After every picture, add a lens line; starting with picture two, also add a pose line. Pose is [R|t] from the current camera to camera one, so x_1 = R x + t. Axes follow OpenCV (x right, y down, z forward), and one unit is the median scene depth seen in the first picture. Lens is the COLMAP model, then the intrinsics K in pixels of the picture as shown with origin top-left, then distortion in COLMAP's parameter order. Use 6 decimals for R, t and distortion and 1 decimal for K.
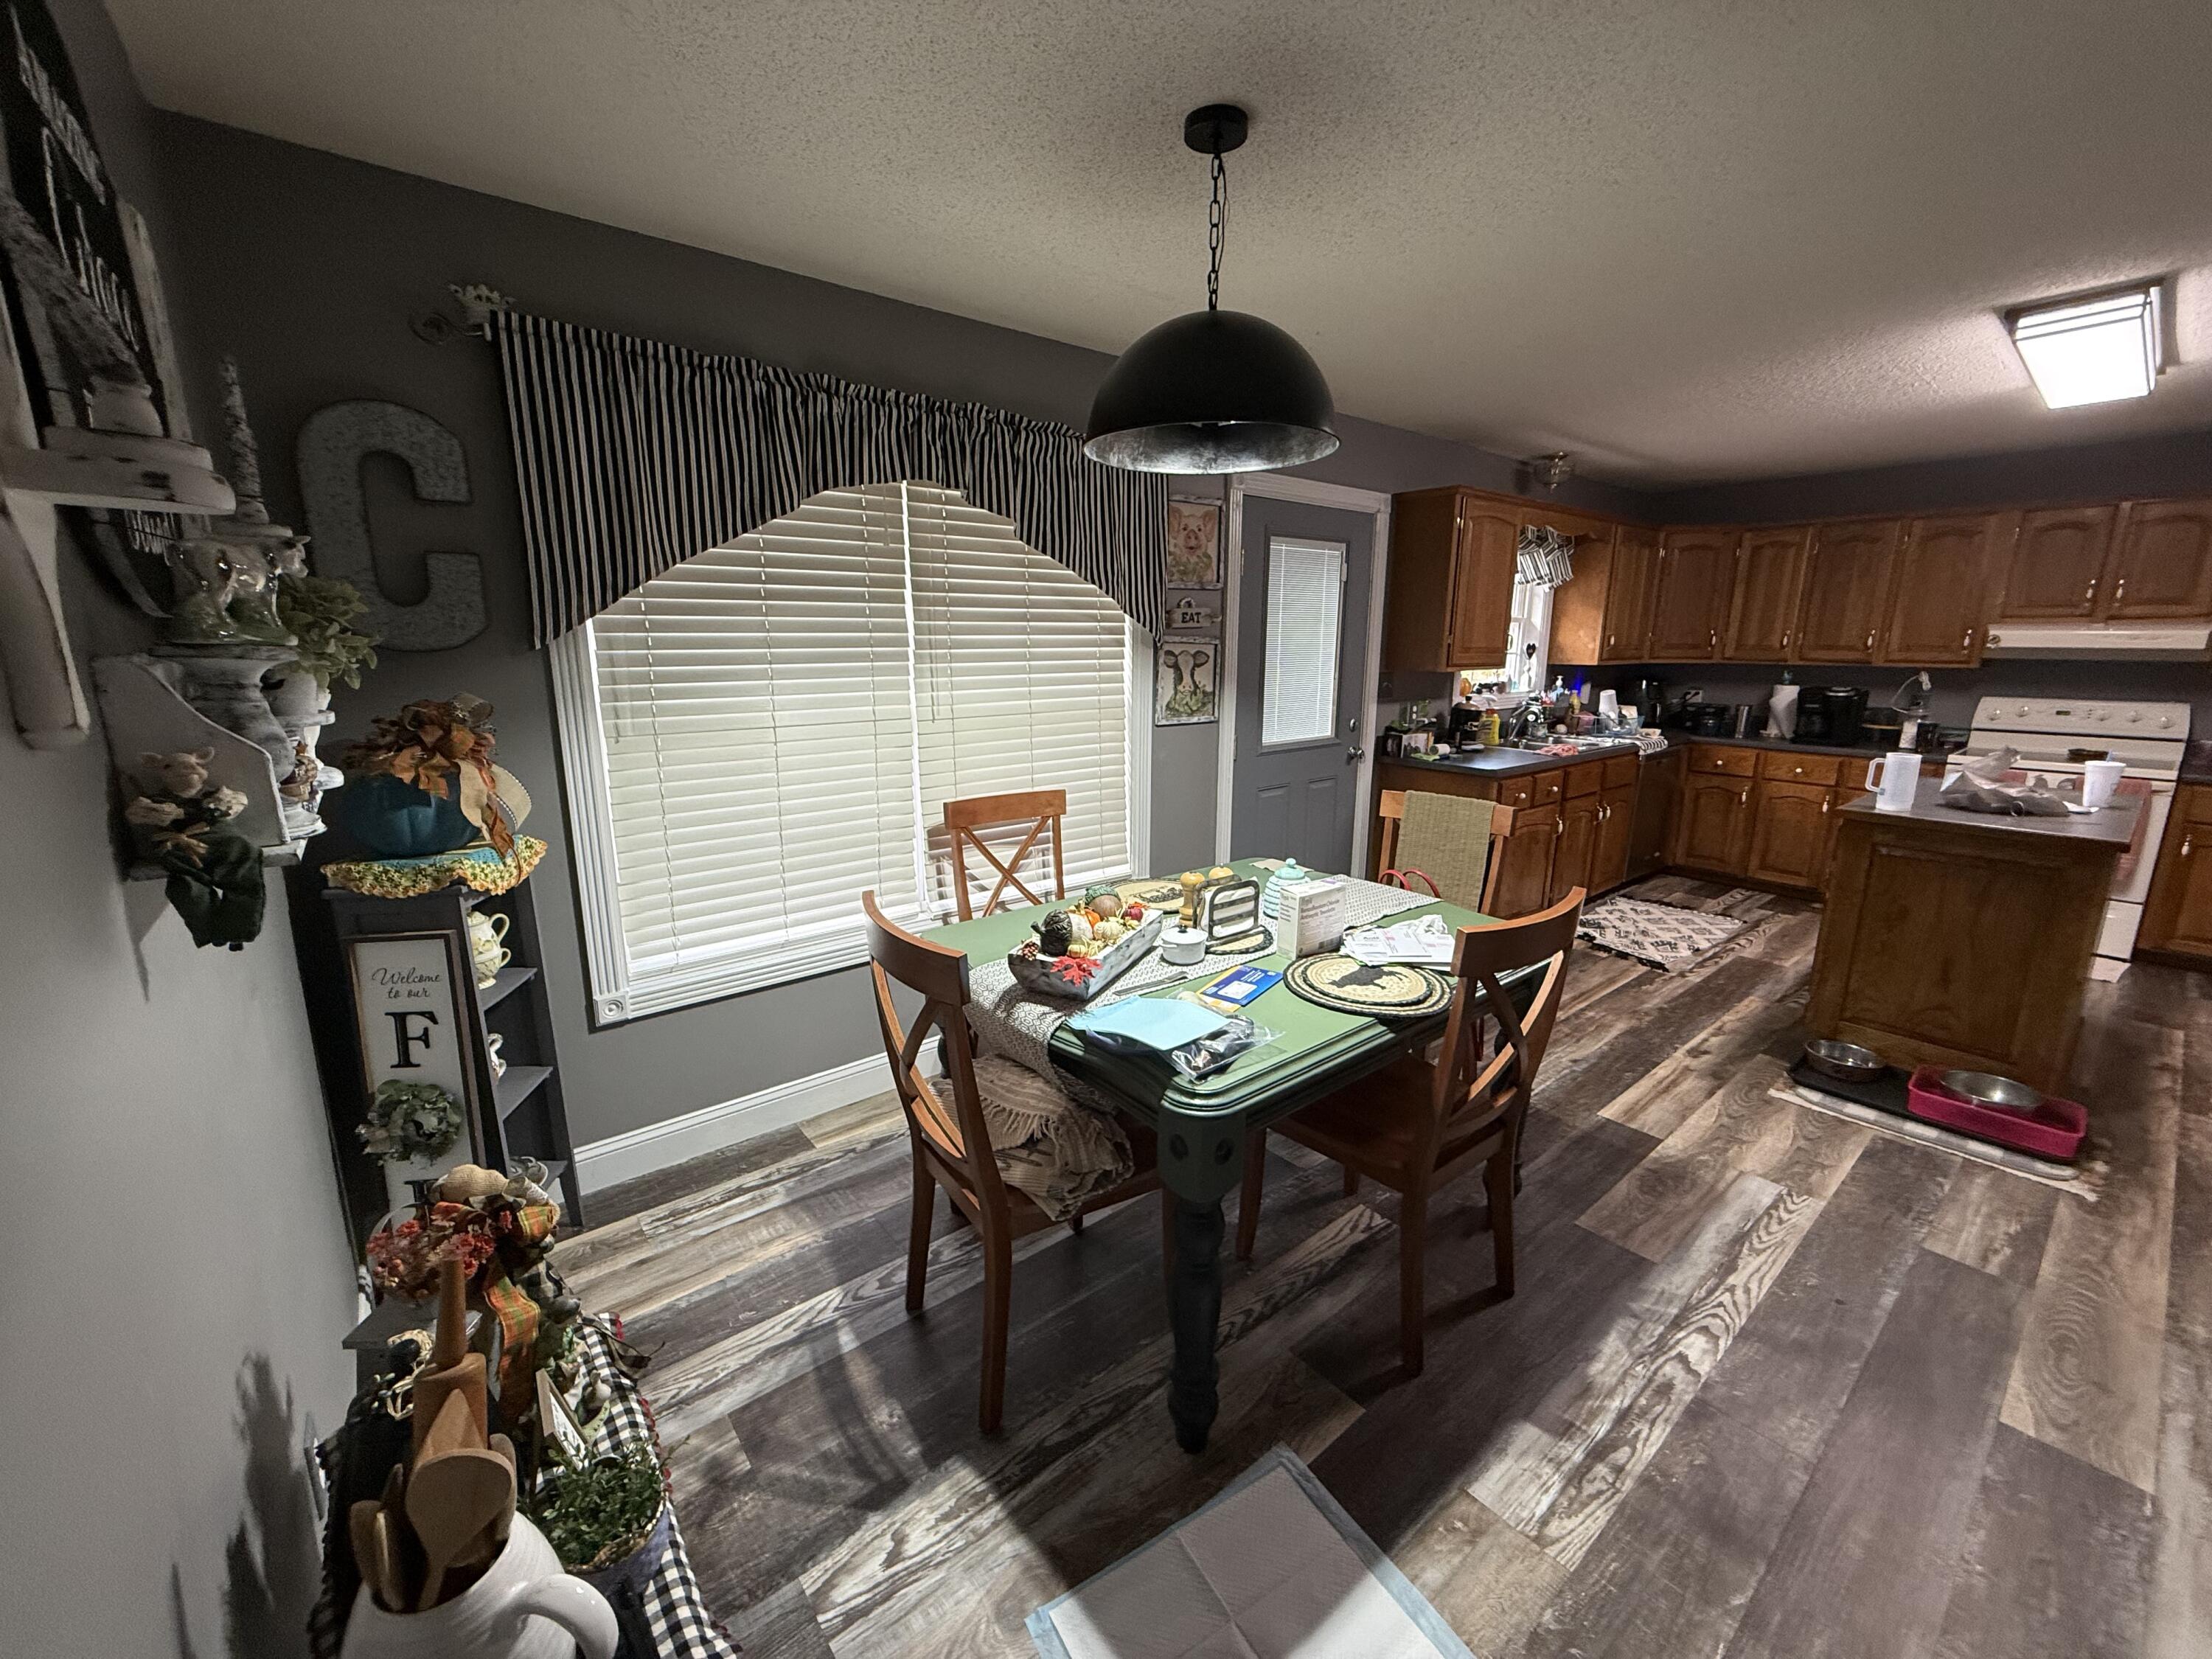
lens RADIAL K [[885.5, 0, 1098.3], [0, 885.5, 830.6], [0, 0, 1]] dist [0.000913, -0.000374]
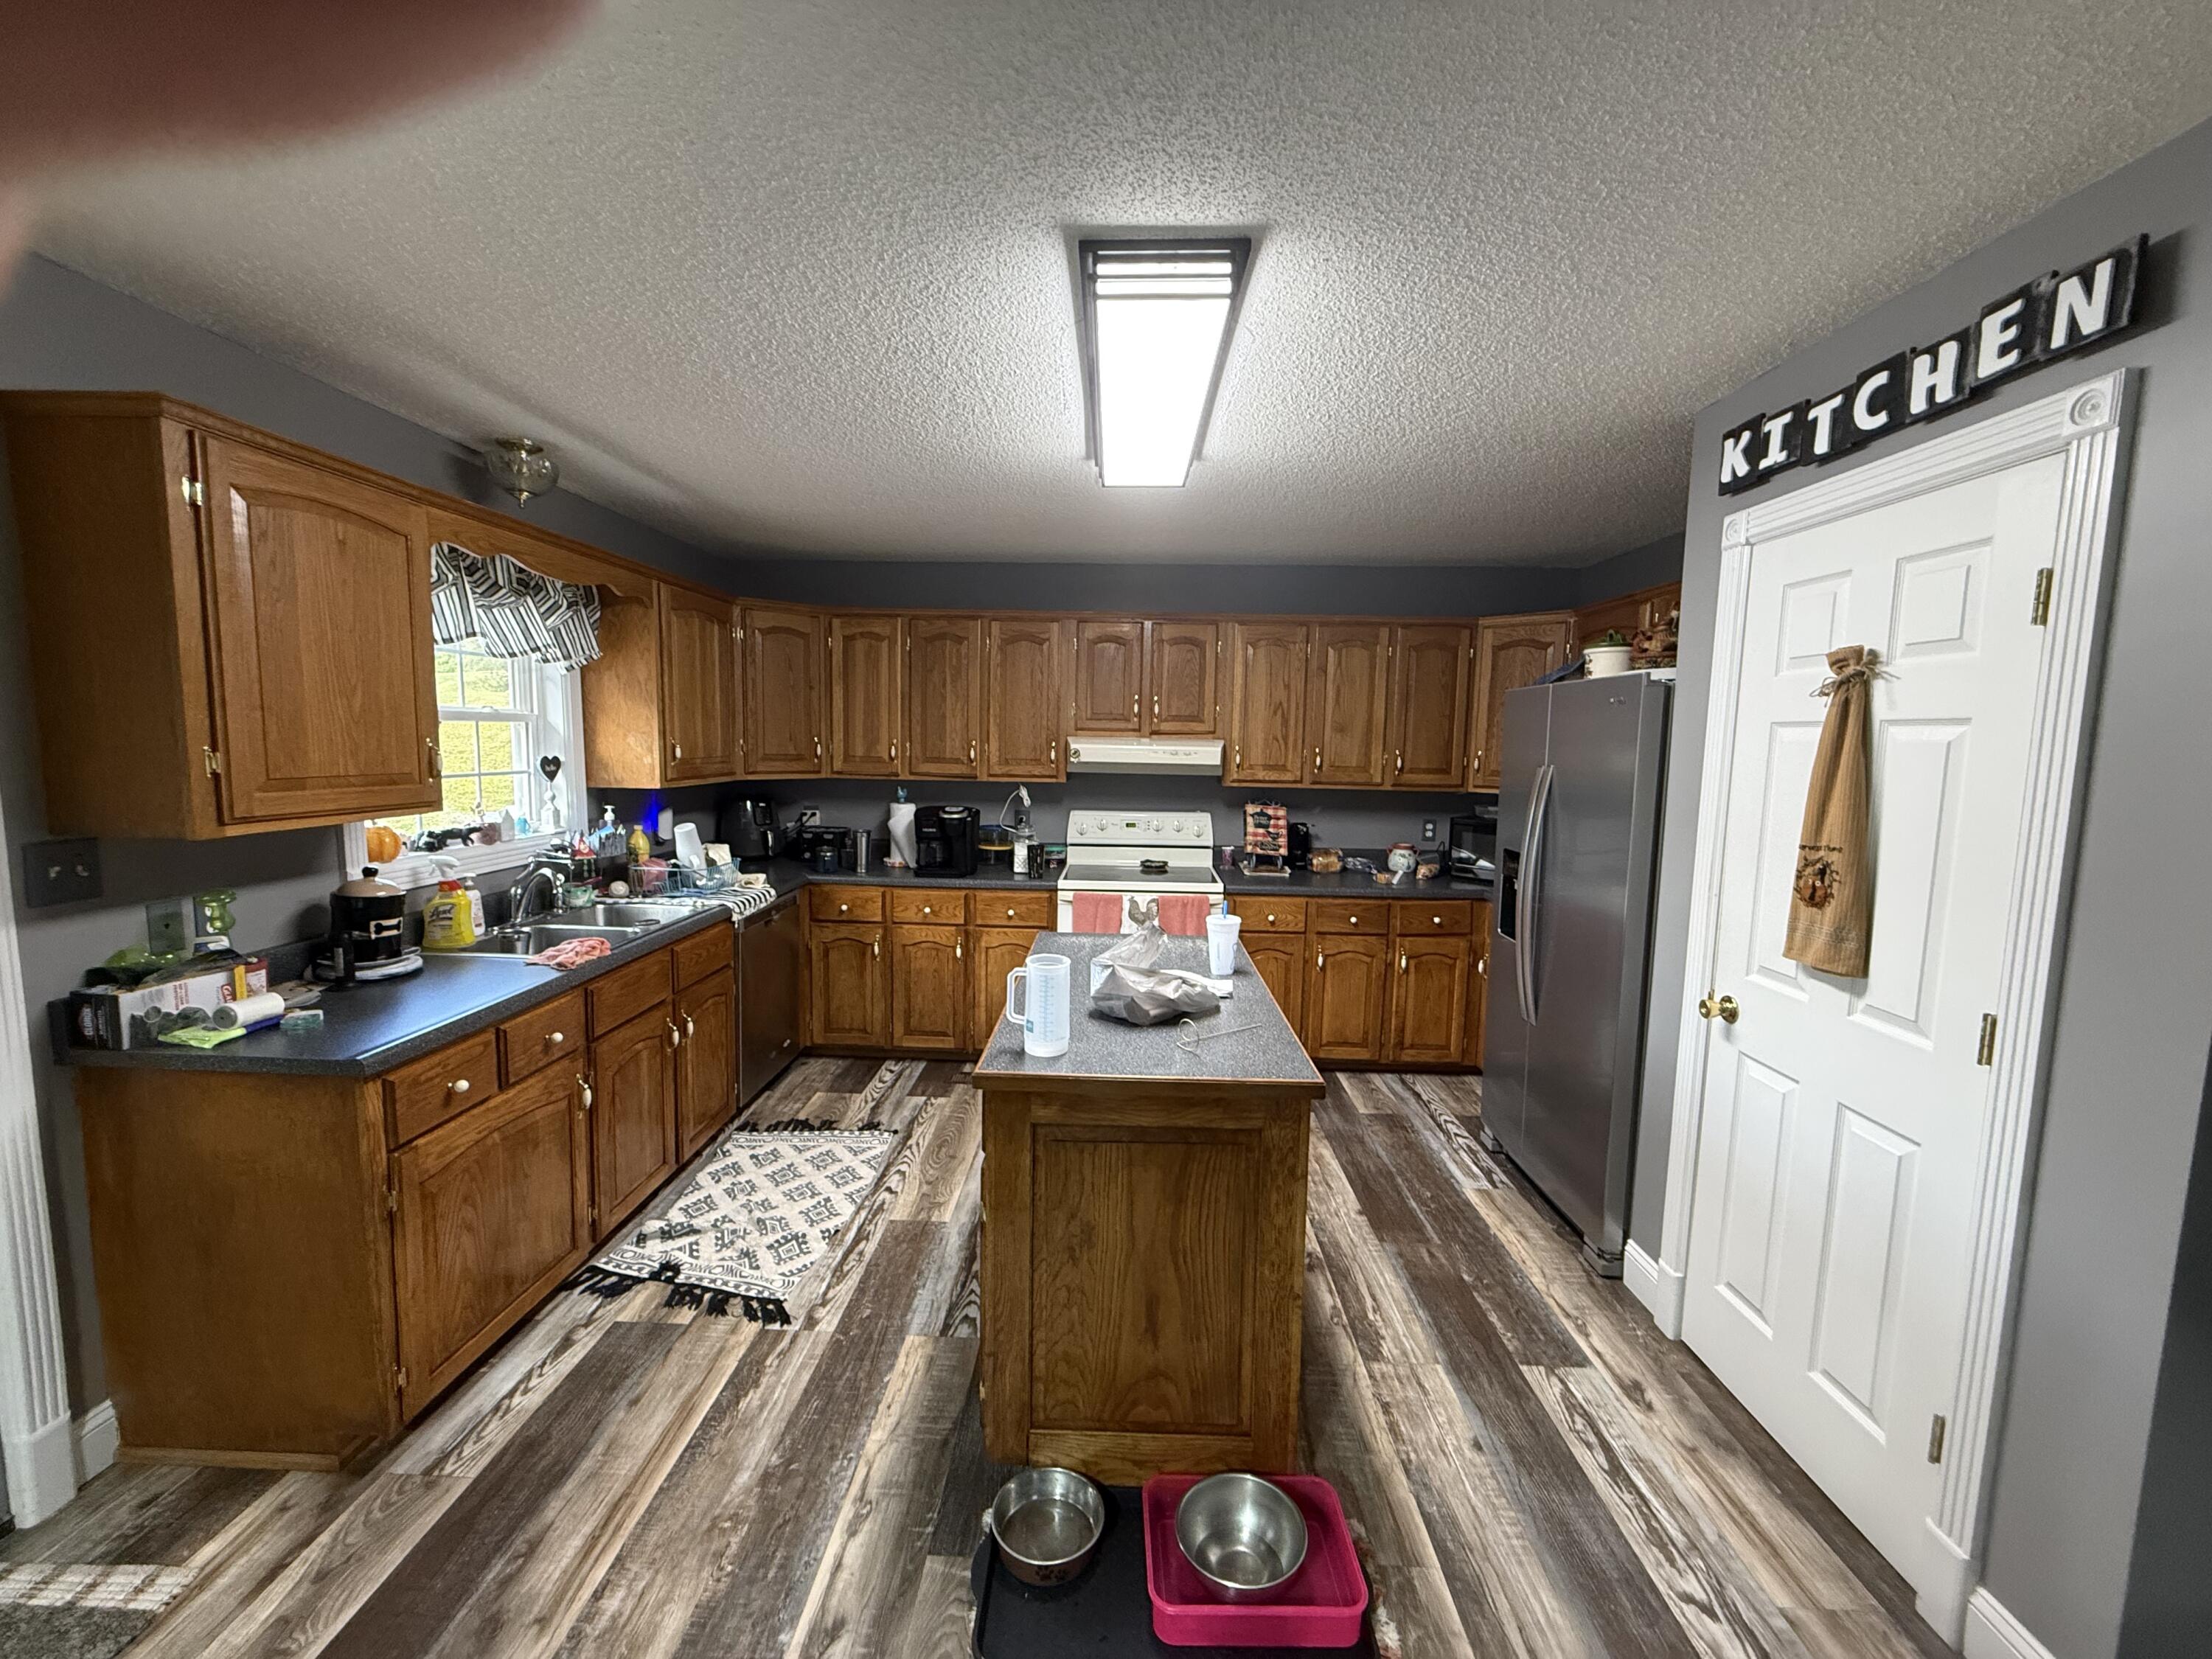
lens RADIAL K [[885.5, 0, 1098.3], [0, 885.5, 830.6], [0, 0, 1]] dist [0.000913, -0.000374]
pose [[0.658238, -0.068991, 0.749642, 0.312881], [0.143563, 0.989021, -0.035036, -0.095813], [-0.738994, 0.130683, 0.660916, 0.364233]]
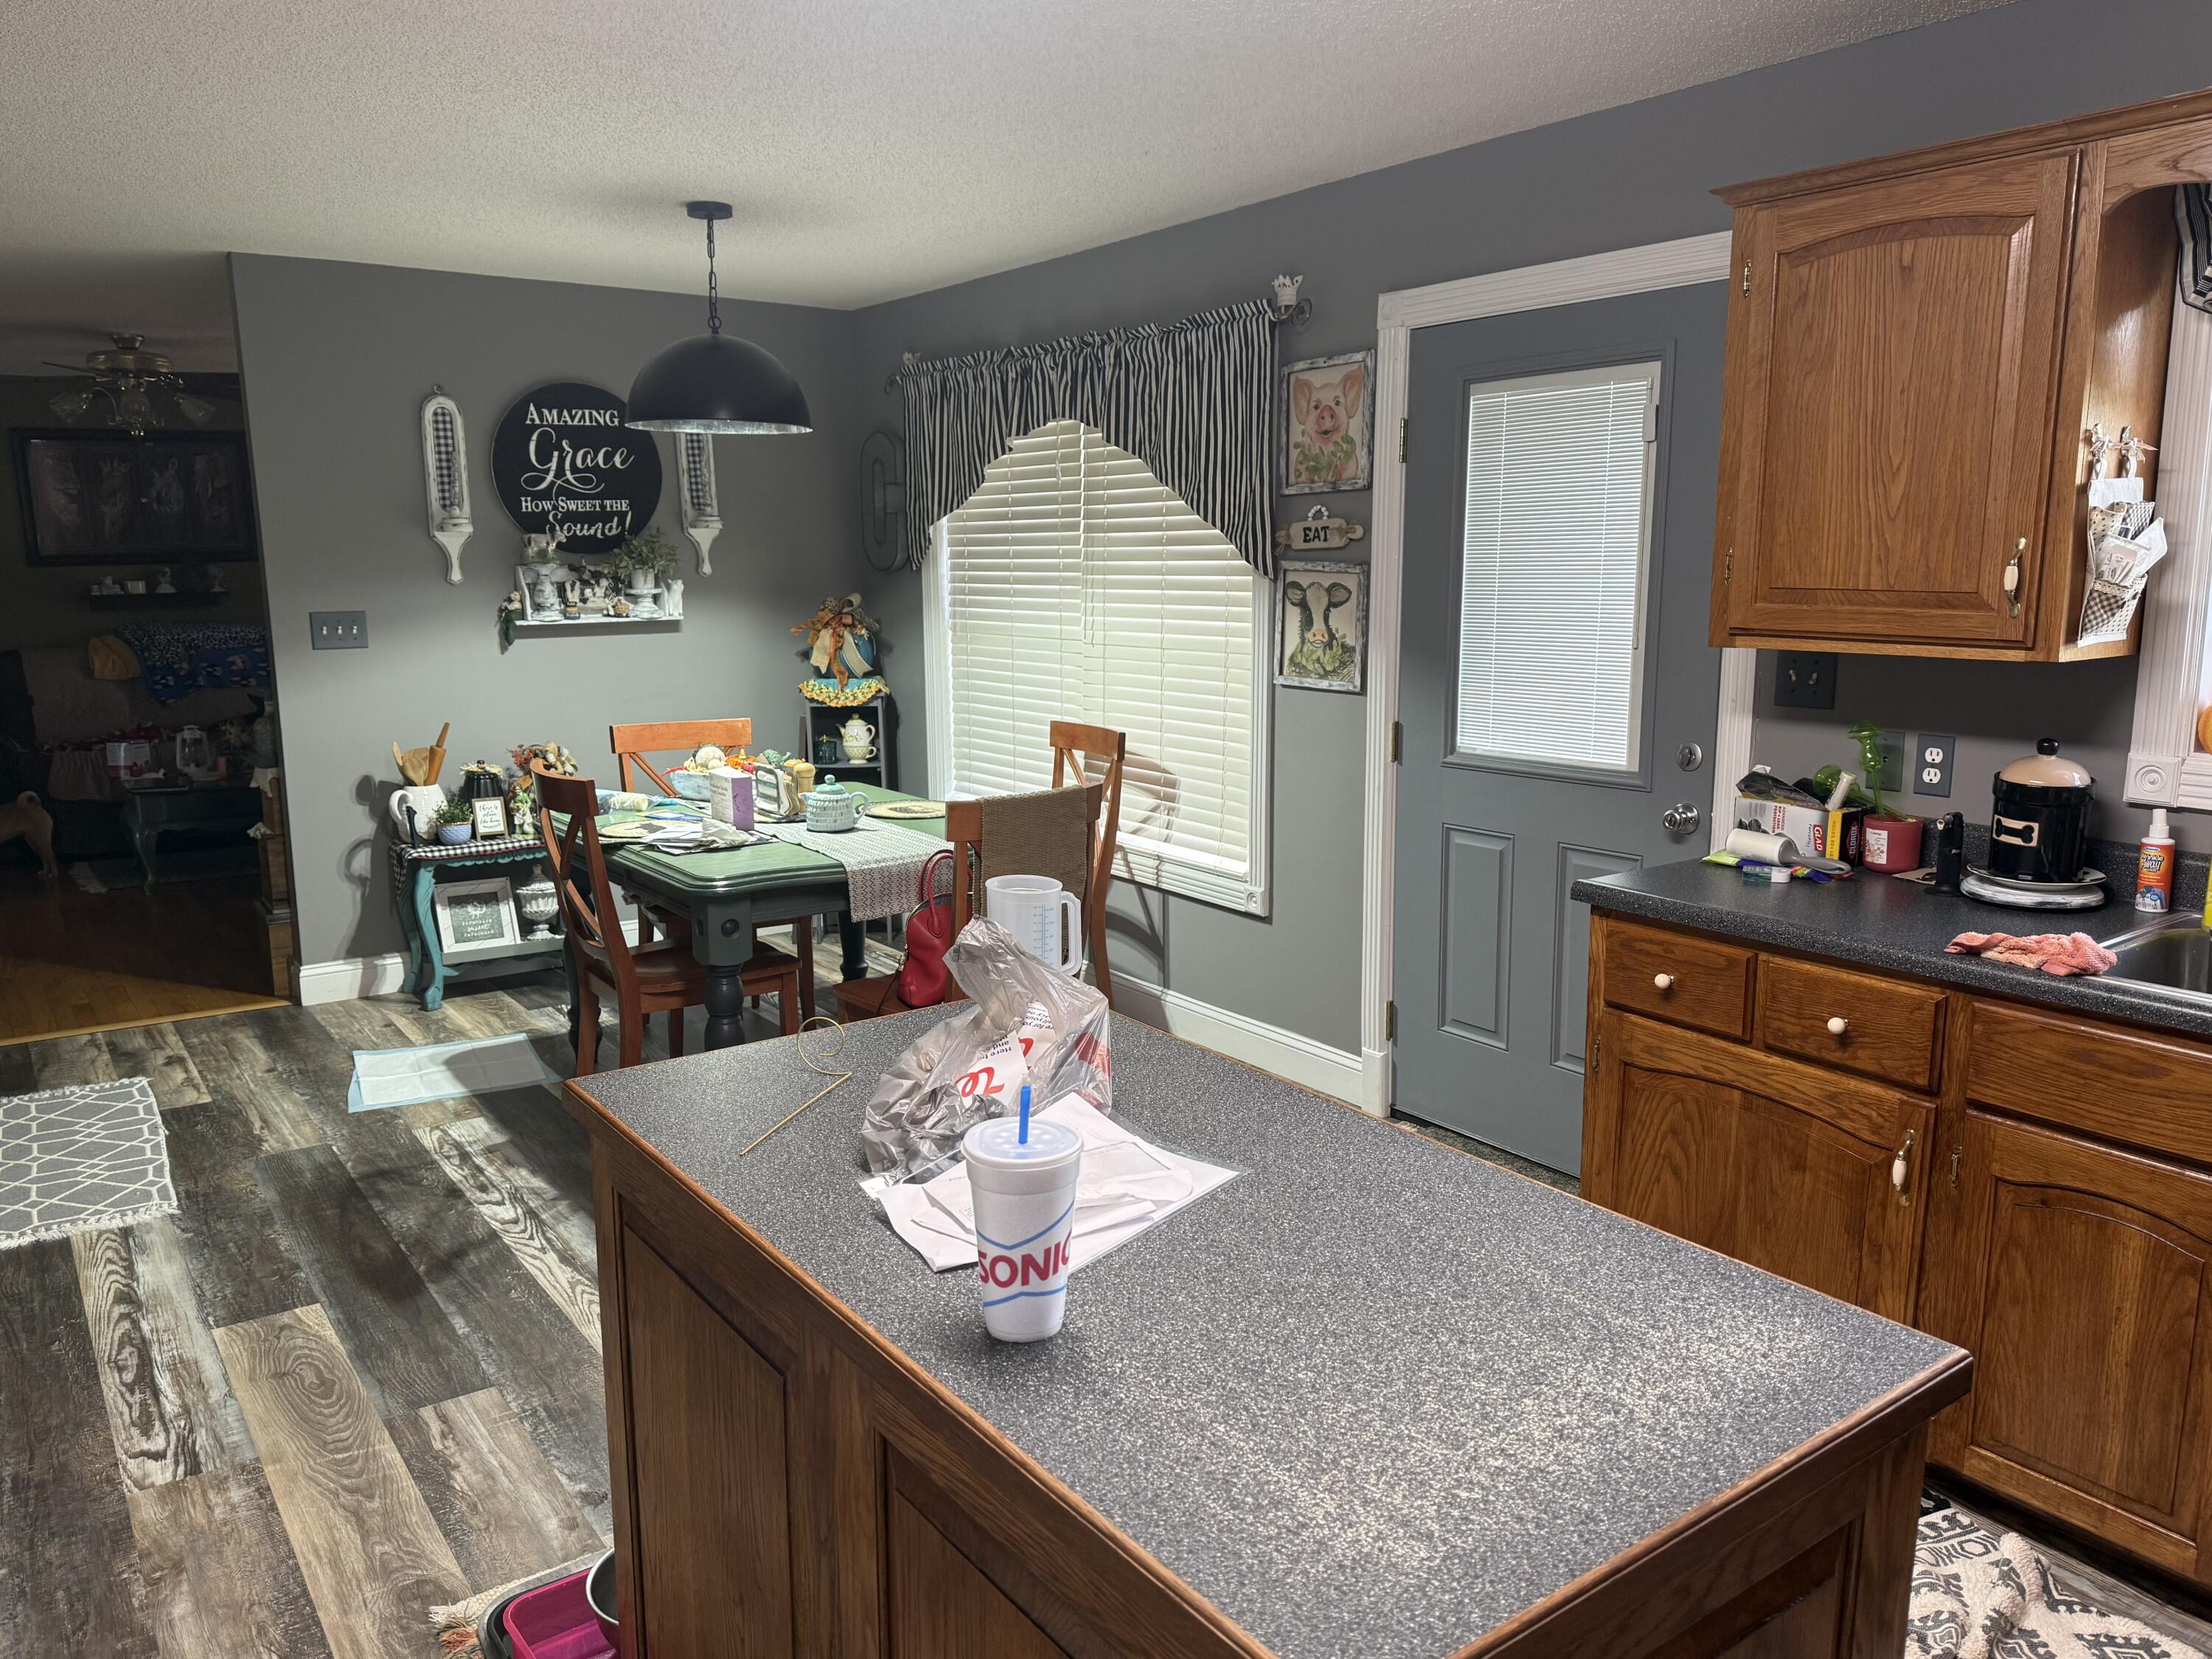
lens RADIAL K [[1581.5, 0, 1110.4], [0, 1581.5, 859.1], [0, 0, 1]] dist [0.061905, -0.080806]
pose [[-0.051526, 0.189213, -0.980583, 1.000079], [-0.205416, 0.958884, 0.195820, -0.151908], [0.977317, 0.211517, -0.010540, 0.667453]]
